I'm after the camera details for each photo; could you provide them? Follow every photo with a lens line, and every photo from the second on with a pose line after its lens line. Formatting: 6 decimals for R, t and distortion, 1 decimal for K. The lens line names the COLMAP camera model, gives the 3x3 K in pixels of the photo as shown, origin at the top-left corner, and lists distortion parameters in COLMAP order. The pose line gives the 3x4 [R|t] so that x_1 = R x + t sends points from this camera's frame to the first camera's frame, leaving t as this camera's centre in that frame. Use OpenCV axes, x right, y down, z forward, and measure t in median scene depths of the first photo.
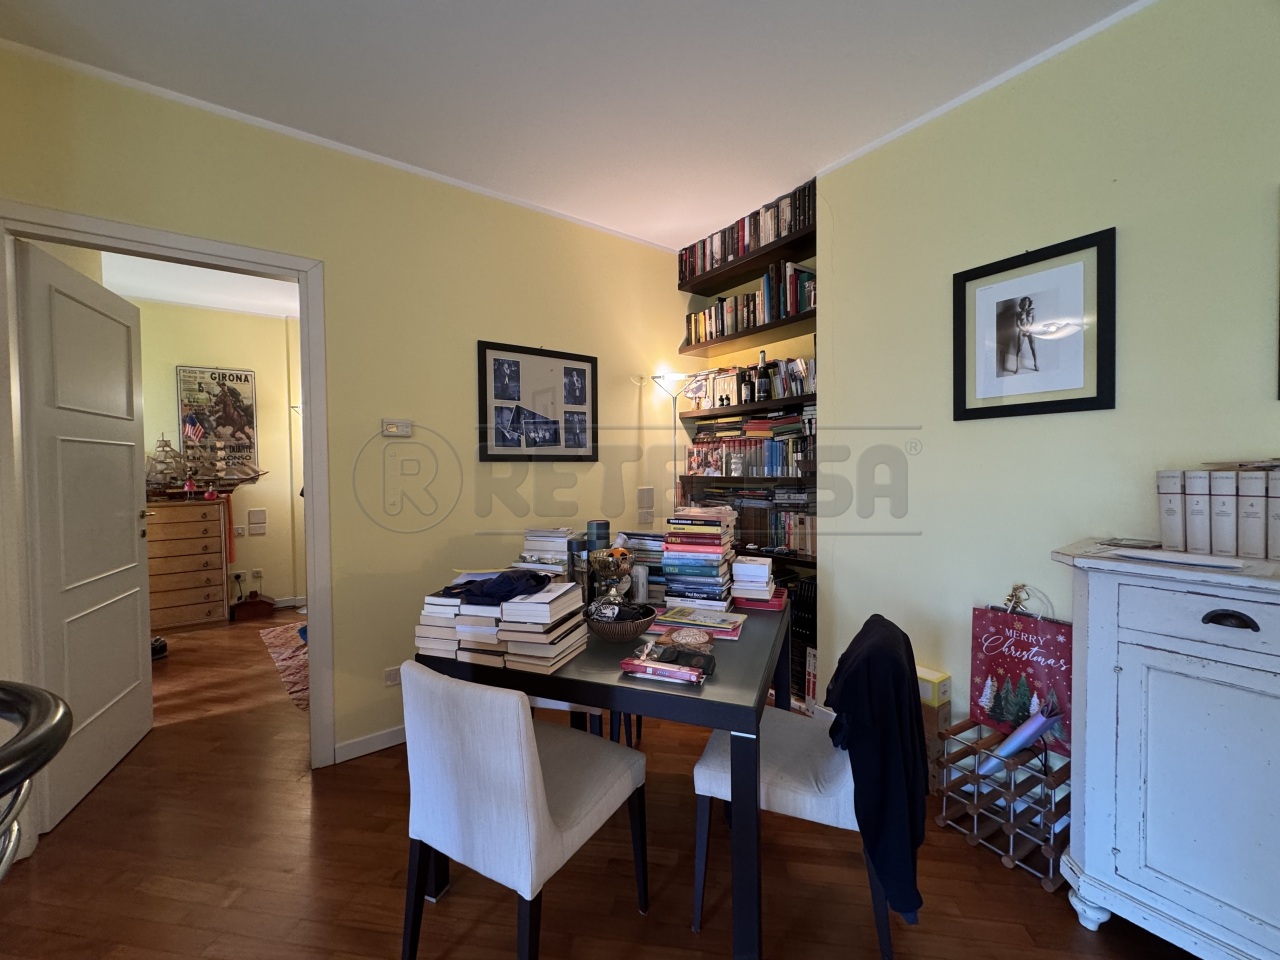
lens RADIAL K [[507.5, 0, 640.2], [0, 507.5, 478.7], [0, 0, 1]] dist [-0.002548, 0.000920]
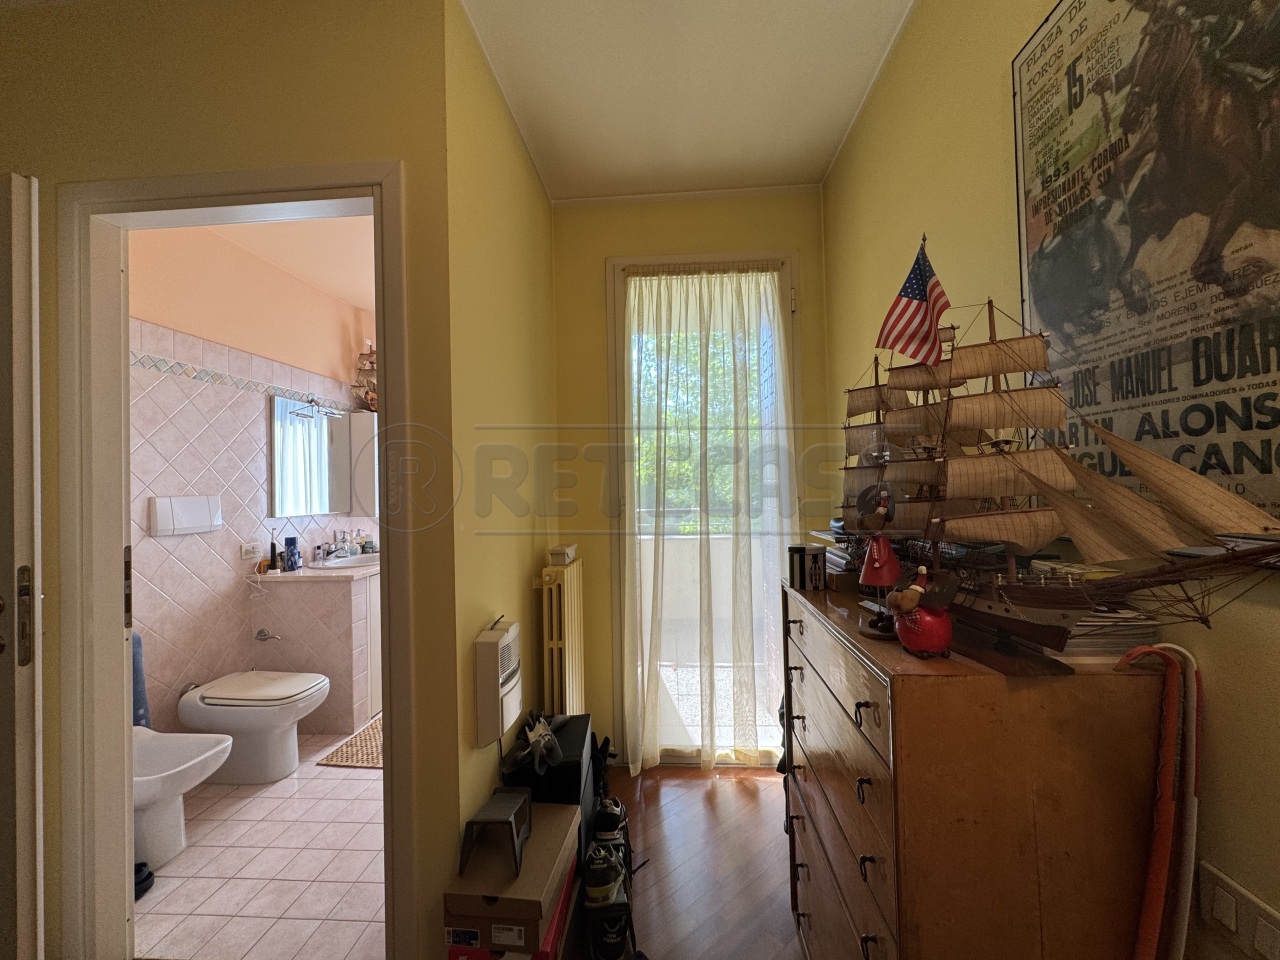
lens RADIAL K [[512.4, 0, 643.5], [0, 512.4, 478.6], [0, 0, 1]] dist [-0.001200, 0.000757]
pose [[-0.643253, 0.014443, -0.765518, -0.606848], [0.007142, 0.999892, 0.012864, -0.027943], [0.765620, 0.002807, -0.643286, 1.013381]]
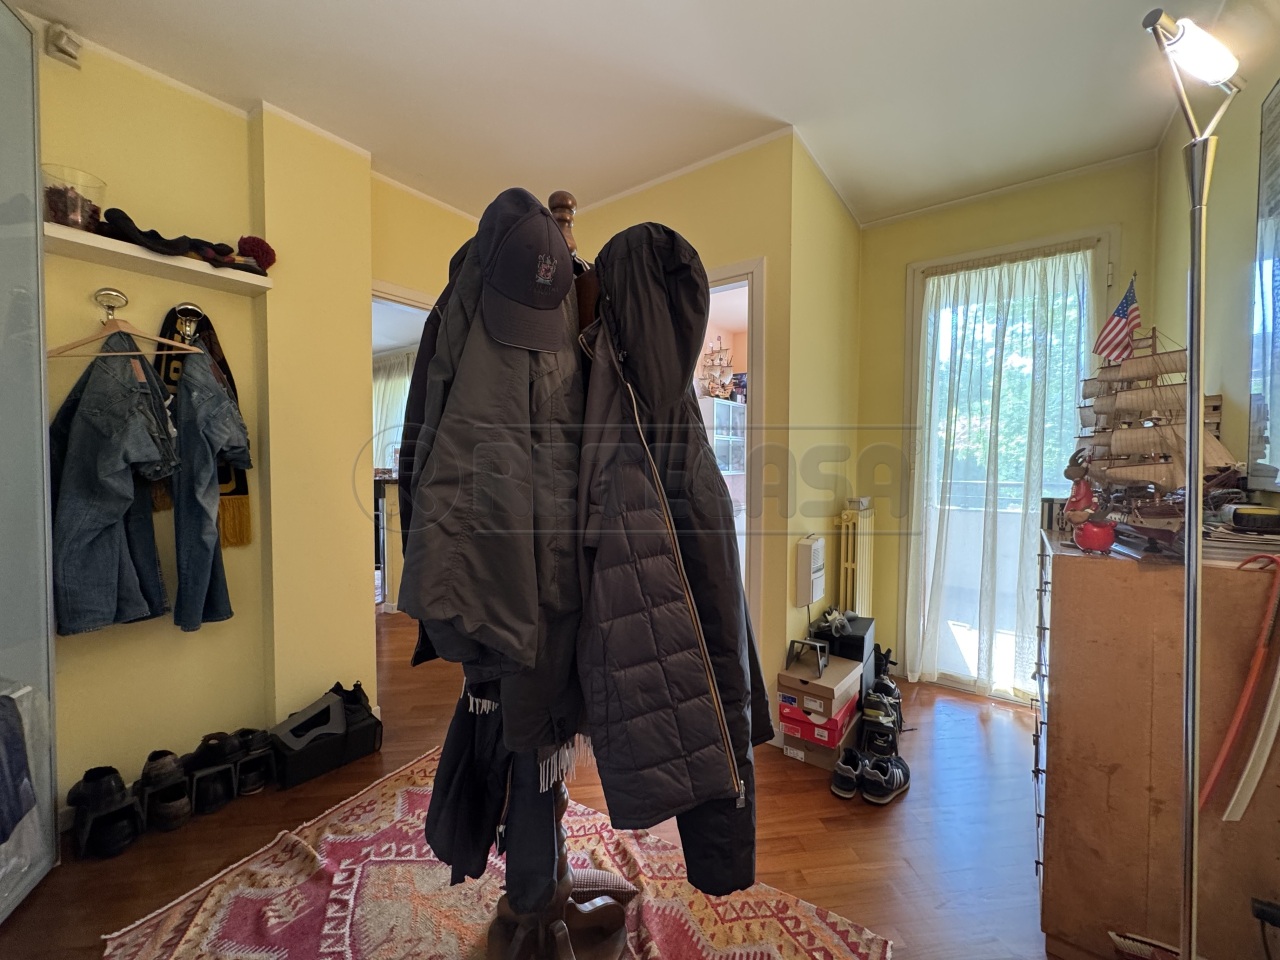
lens RADIAL K [[507.5, 0, 640.2], [0, 507.5, 478.7], [0, 0, 1]] dist [-0.002548, 0.000920]
pose [[-0.956507, 0.015948, -0.291274, -0.471828], [-0.003219, 0.997867, 0.065205, -0.021899], [0.291693, 0.063306, -0.954415, 1.180362]]
